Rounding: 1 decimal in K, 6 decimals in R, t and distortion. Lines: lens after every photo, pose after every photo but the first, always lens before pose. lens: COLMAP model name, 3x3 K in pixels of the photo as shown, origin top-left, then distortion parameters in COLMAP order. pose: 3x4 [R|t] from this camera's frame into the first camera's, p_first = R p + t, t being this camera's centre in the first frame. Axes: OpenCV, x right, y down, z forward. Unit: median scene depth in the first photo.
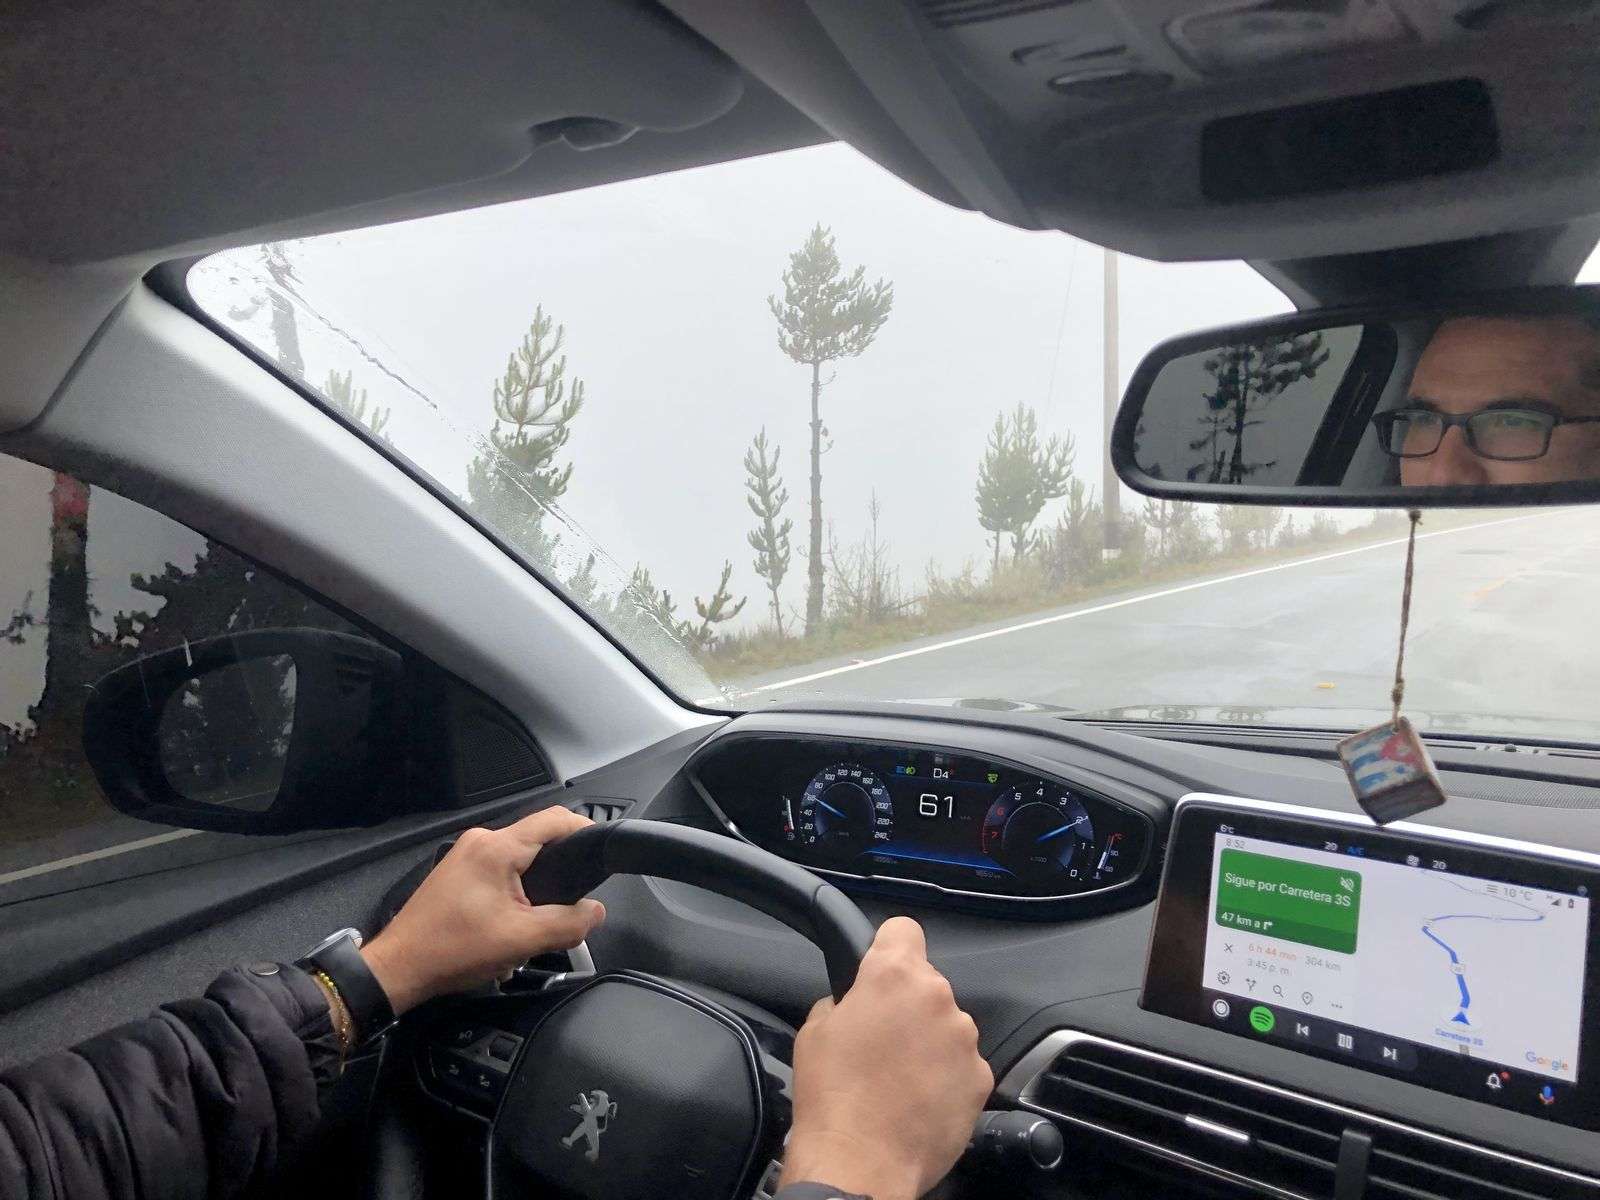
lens RADIAL K [[1192.2, 0, 800.0], [0, 1192.2, 600.0], [0, 0, 1]] dist [0.038954, -0.006212]
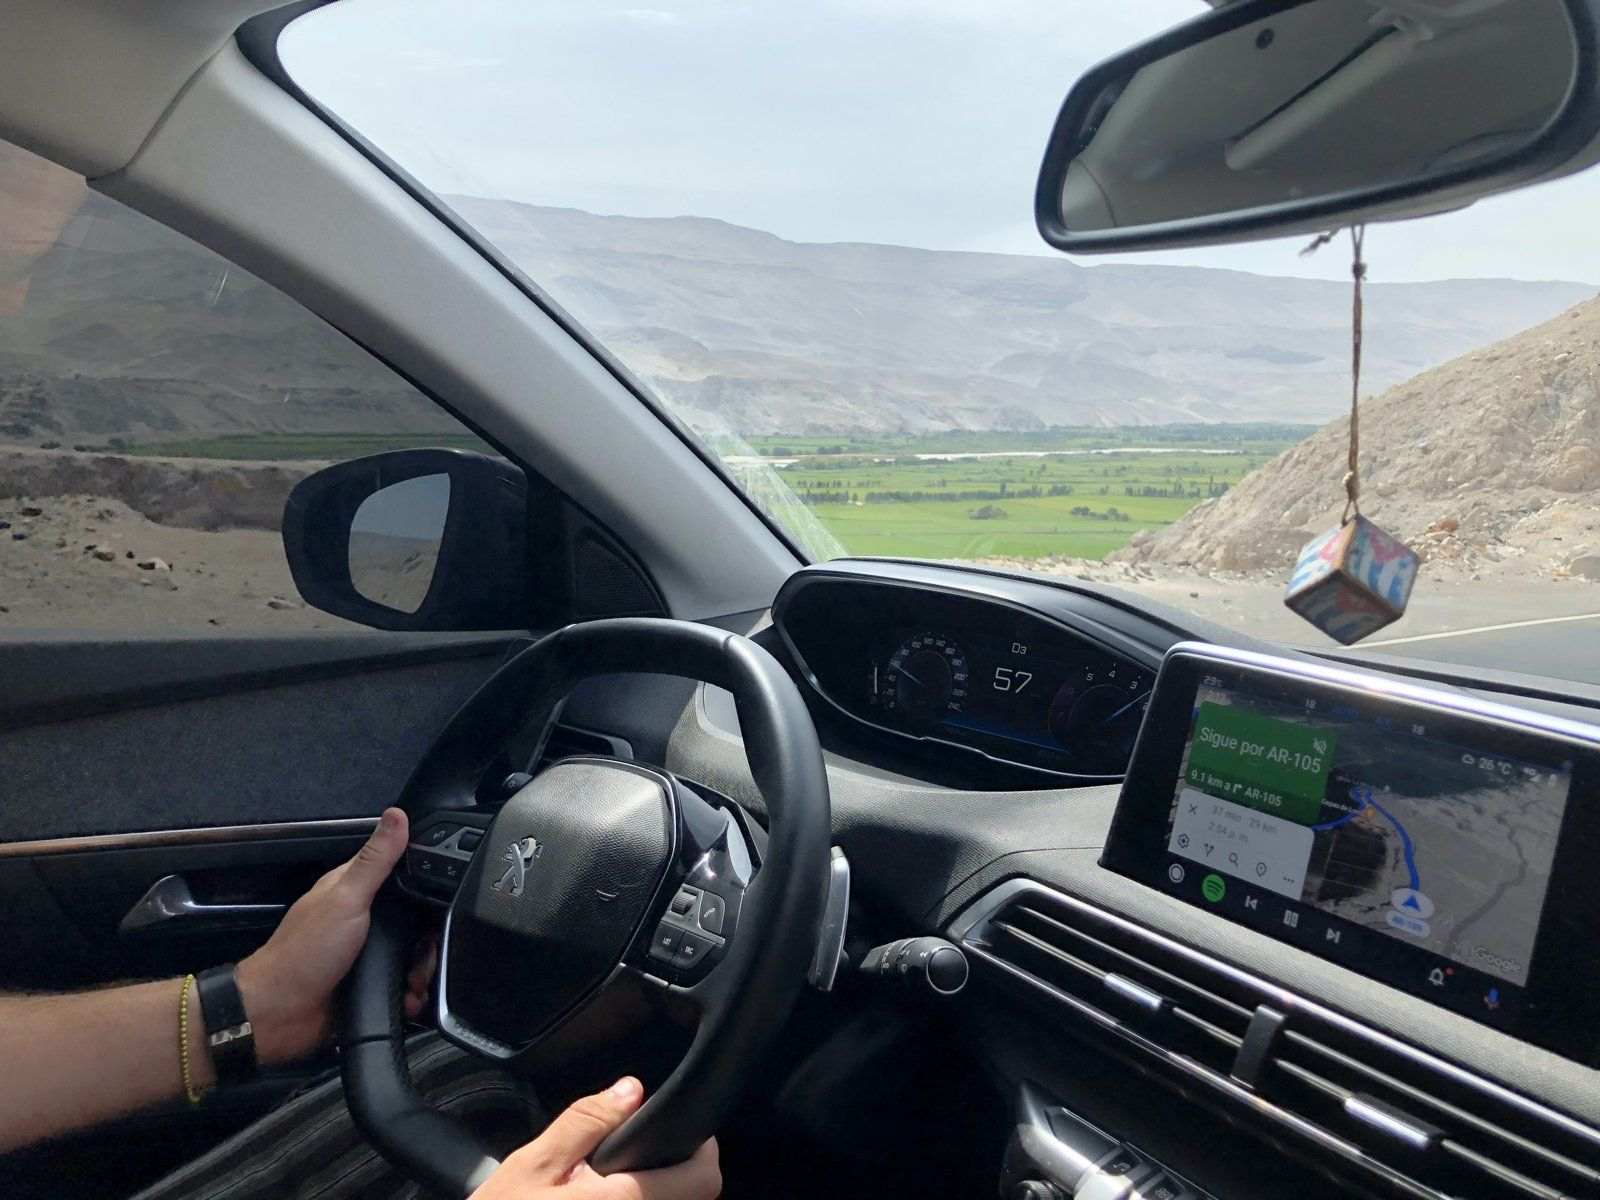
lens RADIAL K [[1192.2, 0, 800.0], [0, 1192.2, 600.0], [0, 0, 1]] dist [0.038954, -0.006212]
pose [[0.959544, 0.118233, -0.255533, 0.286100], [-0.109969, 0.992849, 0.046441, 0.124842], [0.259196, -0.016462, 0.965684, 0.057817]]
